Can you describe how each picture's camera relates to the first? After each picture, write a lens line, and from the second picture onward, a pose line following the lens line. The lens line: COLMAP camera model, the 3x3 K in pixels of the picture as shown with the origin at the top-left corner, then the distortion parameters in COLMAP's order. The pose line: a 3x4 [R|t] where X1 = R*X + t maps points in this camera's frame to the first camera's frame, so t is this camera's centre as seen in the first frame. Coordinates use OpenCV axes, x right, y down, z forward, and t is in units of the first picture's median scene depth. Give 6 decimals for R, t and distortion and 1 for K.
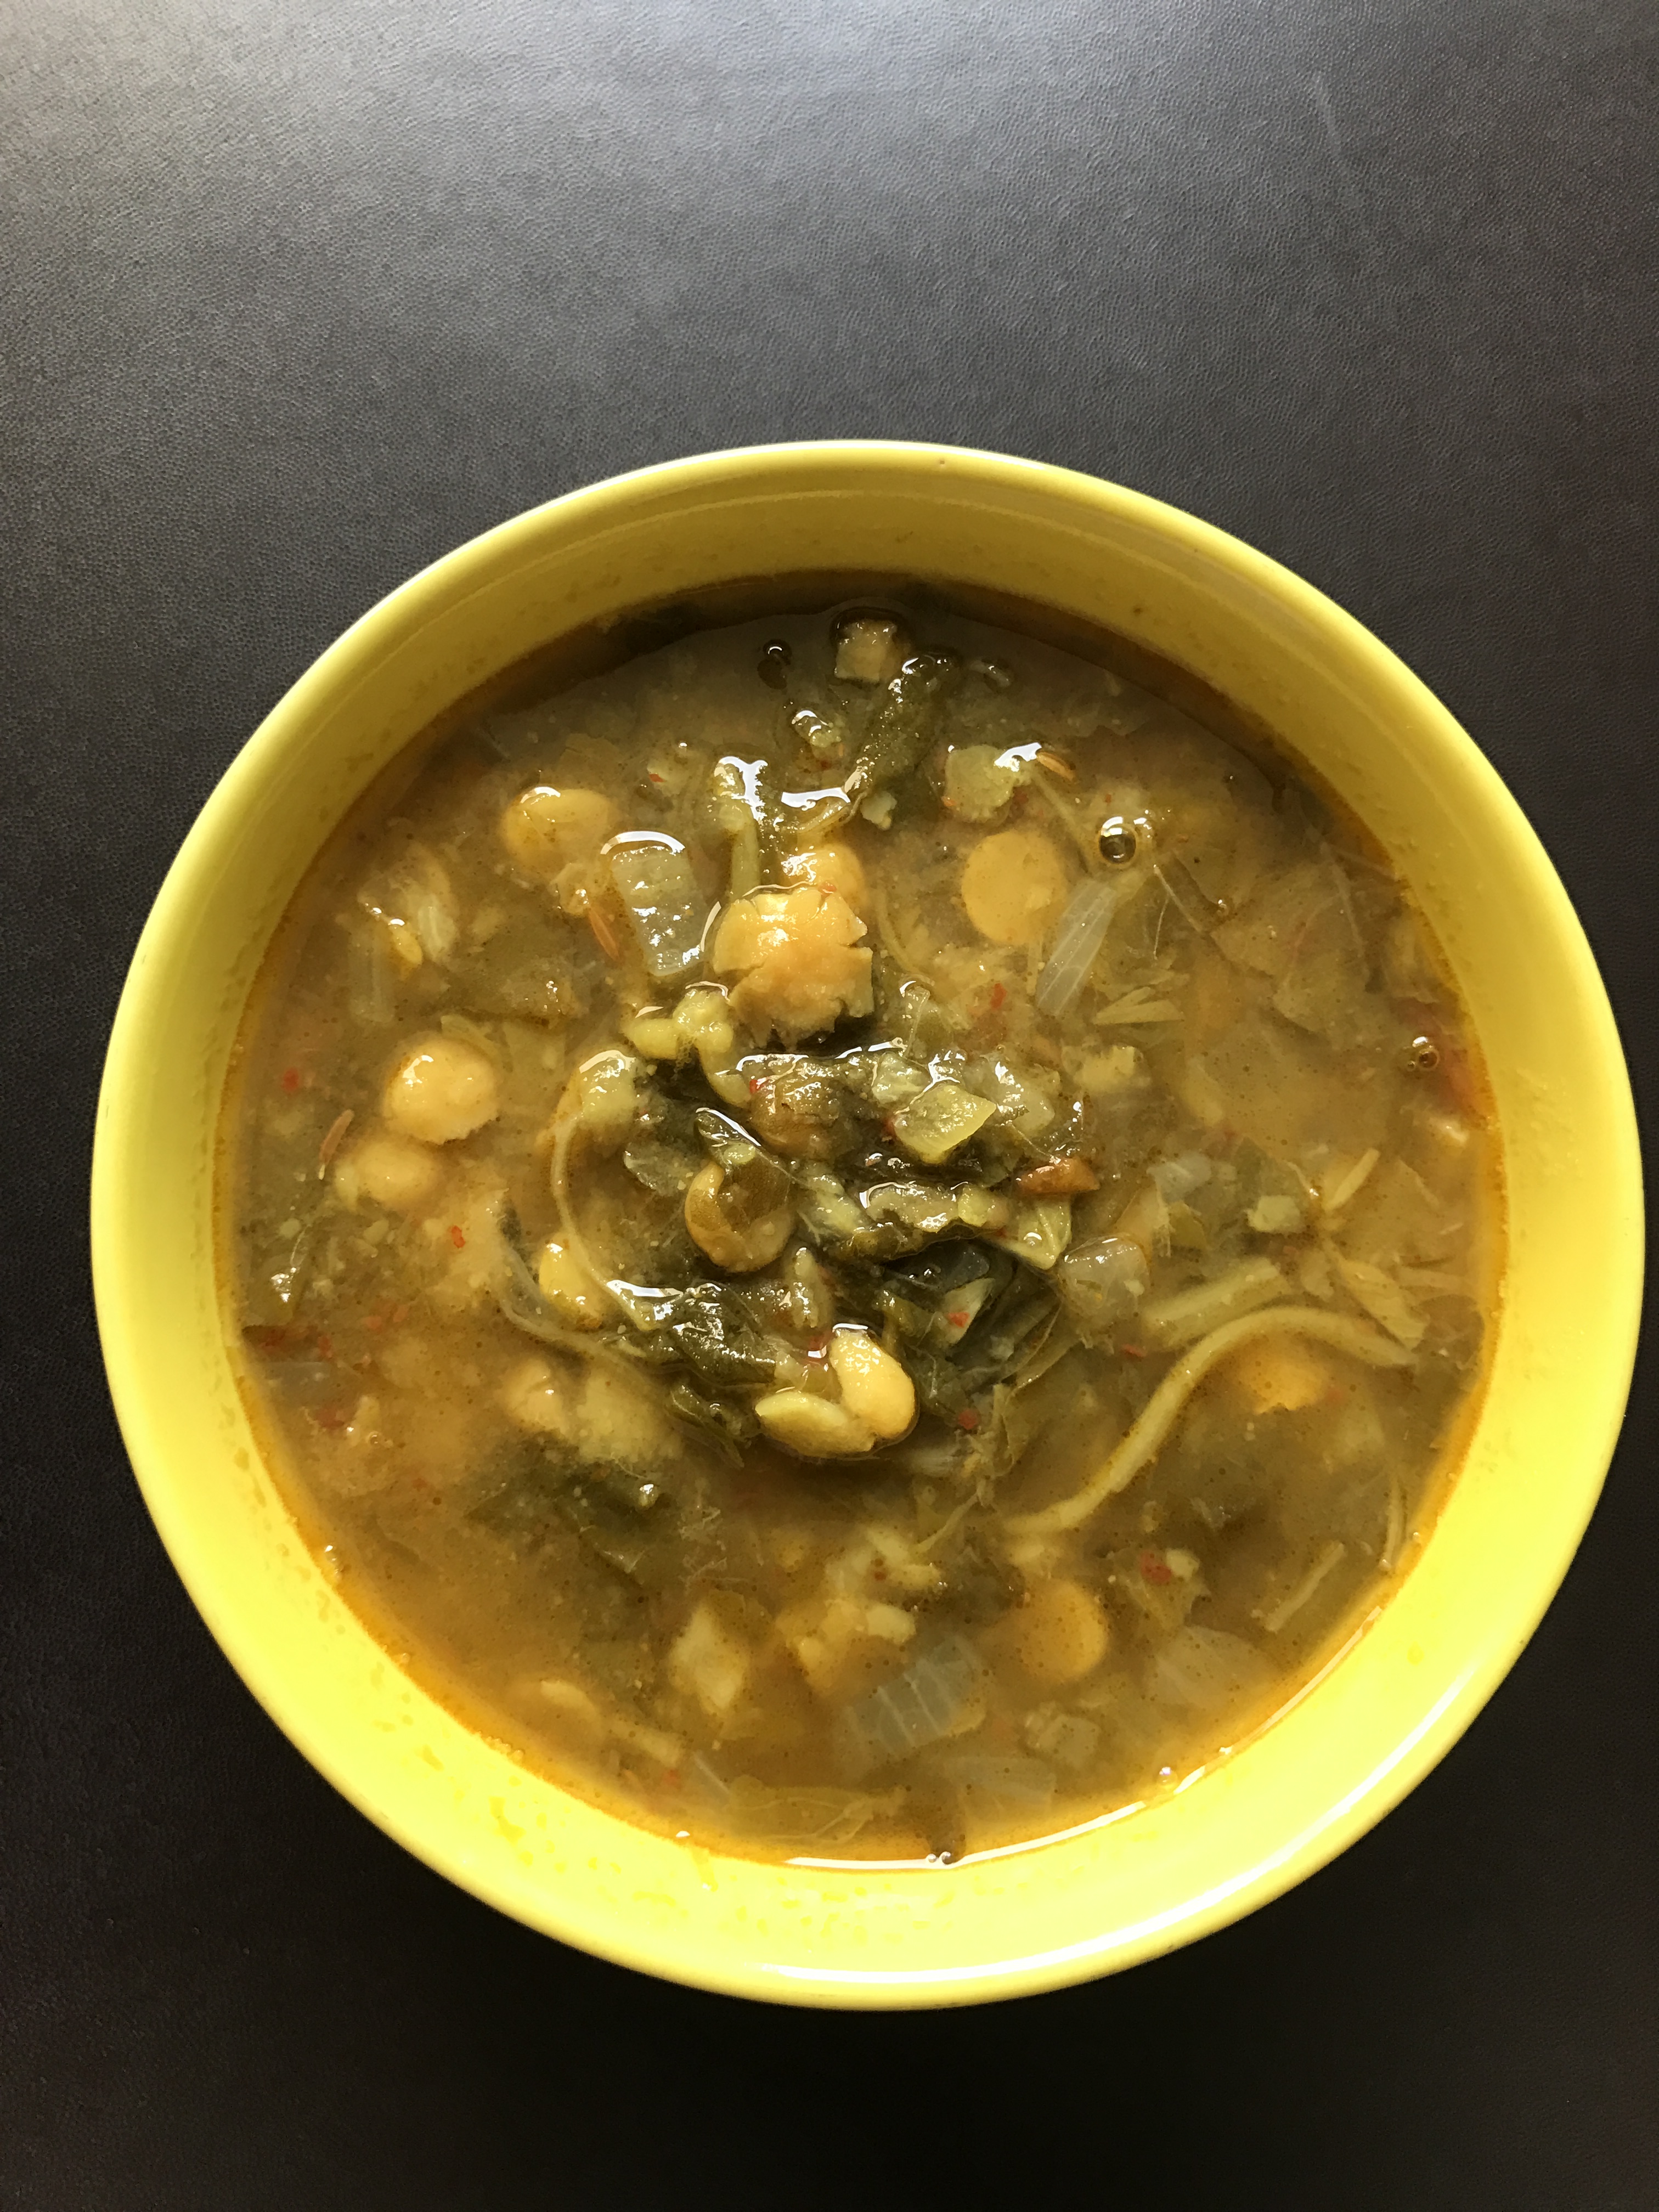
lens RADIAL K [[1838.2, 0, 829.5], [0, 1838.2, 1106.0], [0, 0, 1]] dist [0.007264, 0.000384]
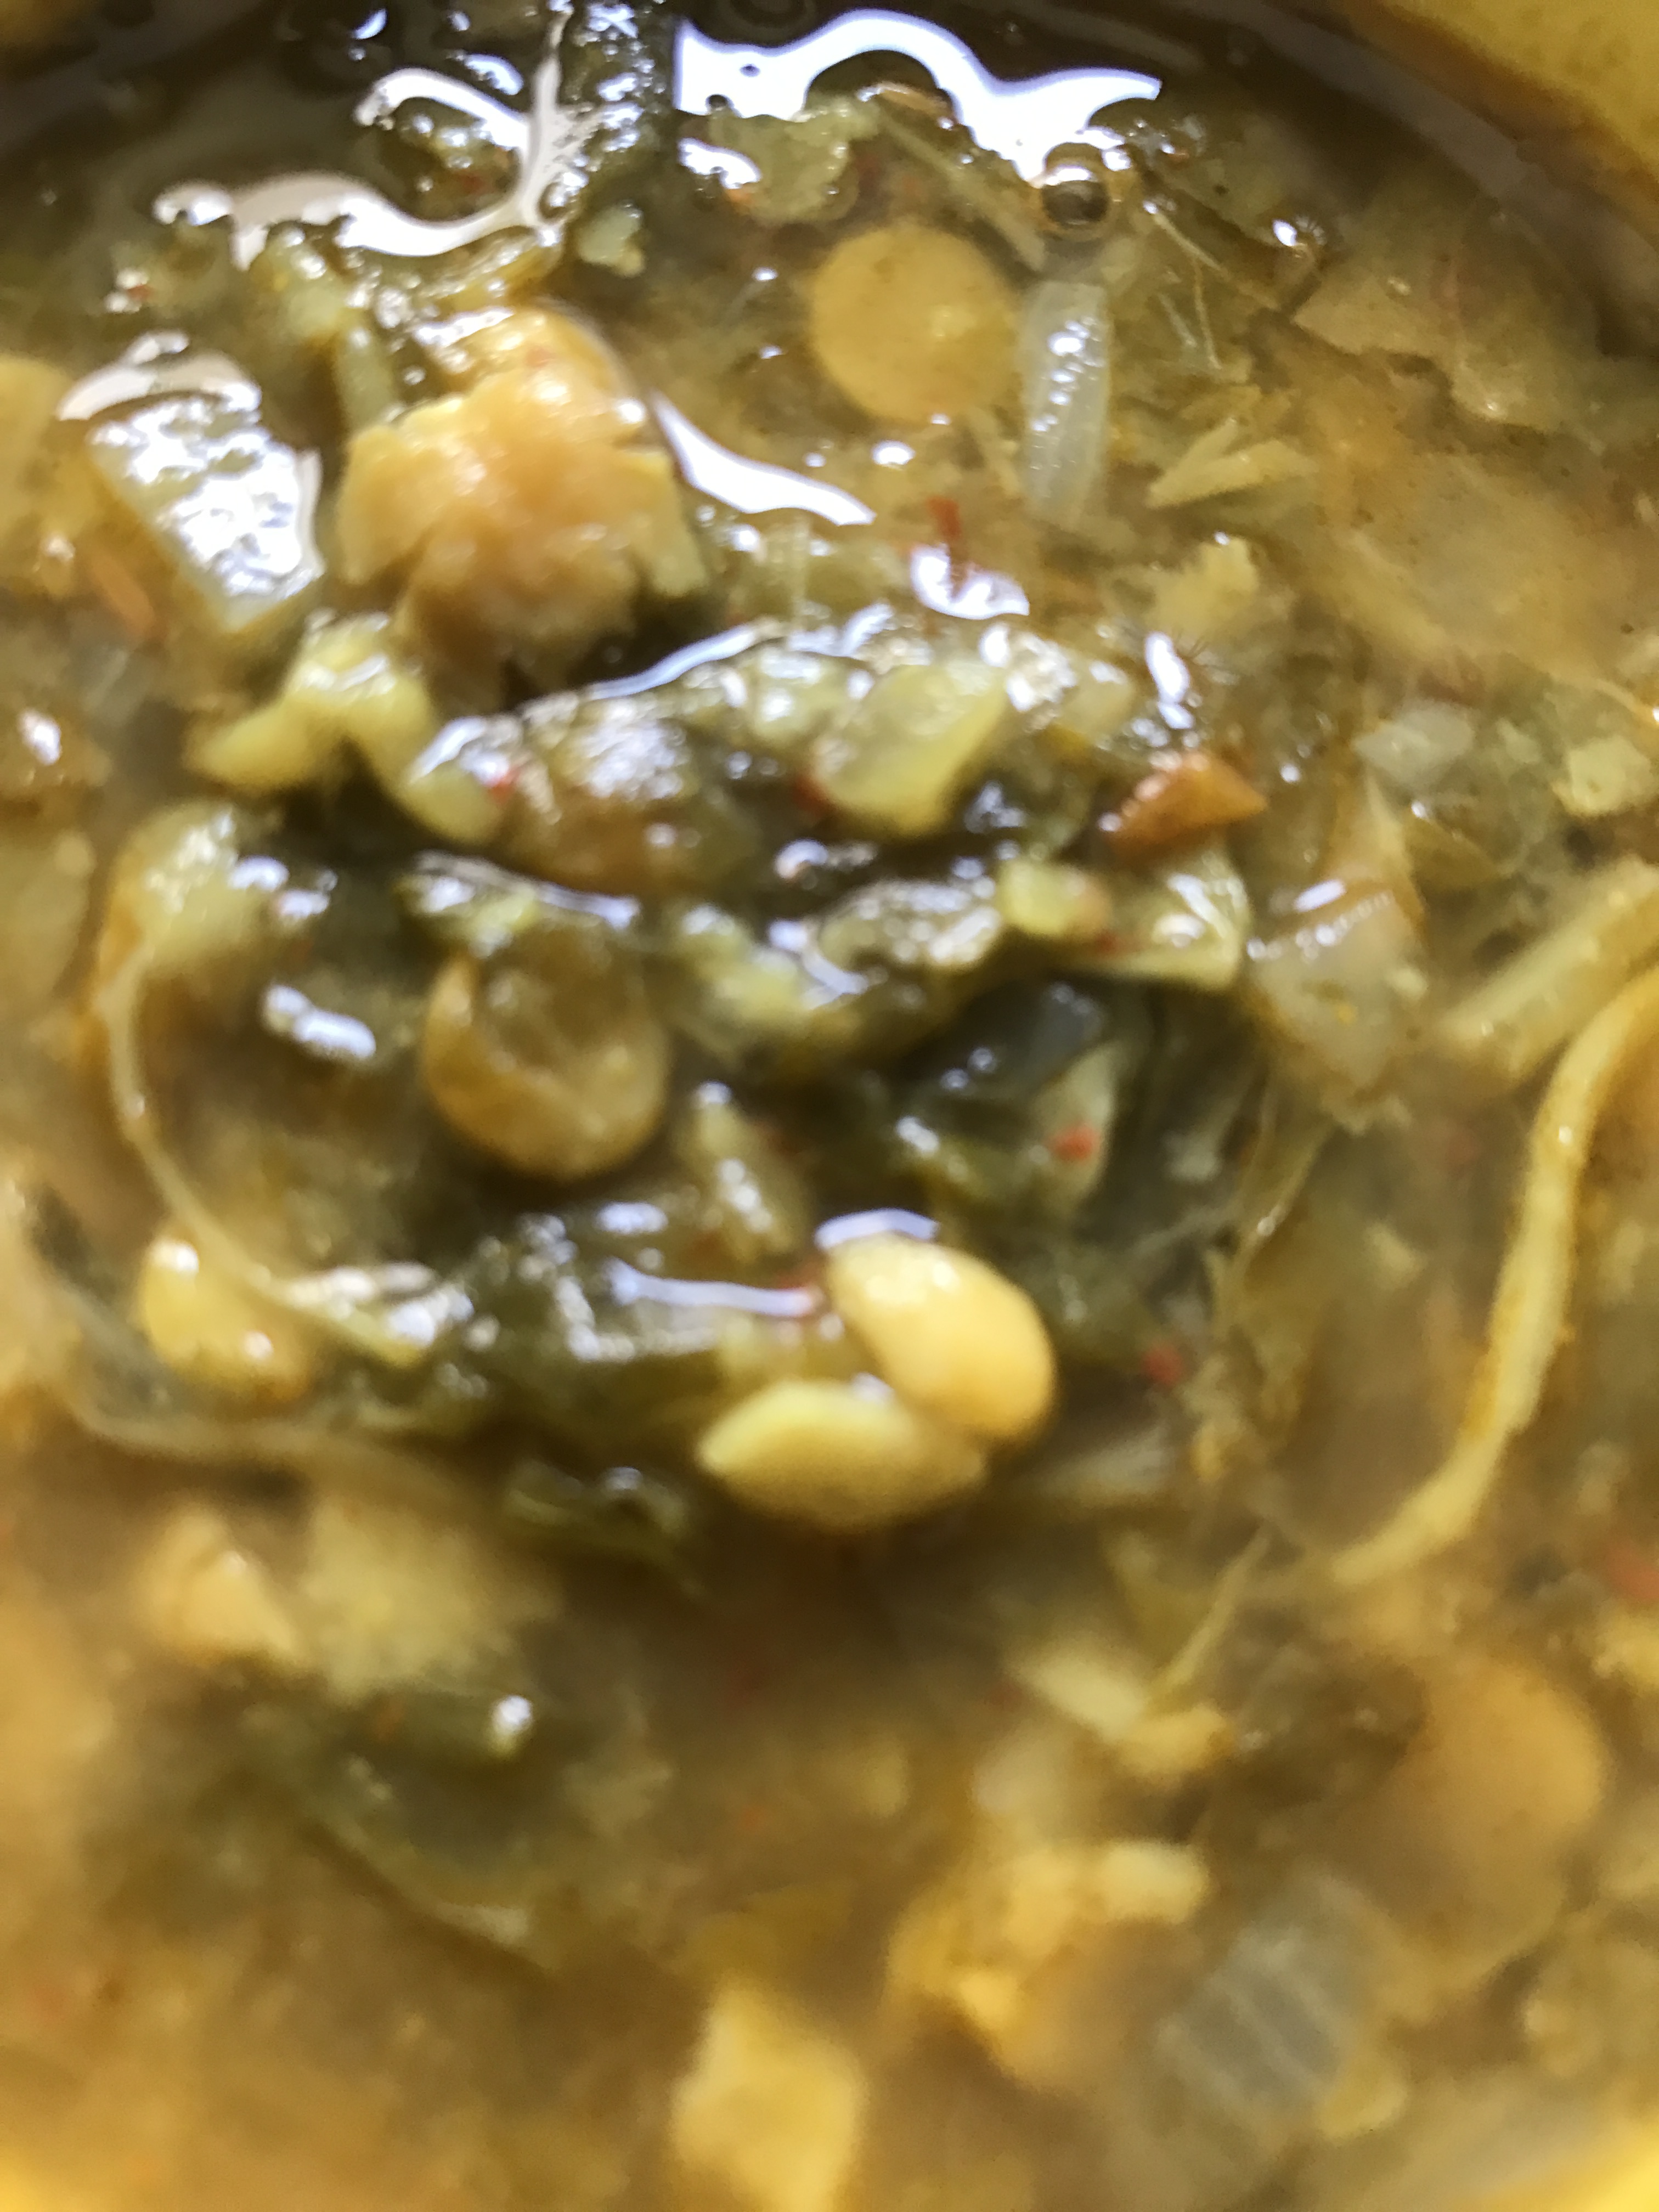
lens RADIAL K [[1838.2, 0, 829.5], [0, 1838.2, 1106.0], [0, 0, 1]] dist [0.007264, 0.000384]
pose [[0.954690, -0.287360, 0.077401, -0.021056], [0.296683, 0.939409, -0.171726, 0.166540], [-0.023364, 0.186909, 0.982099, 0.554043]]
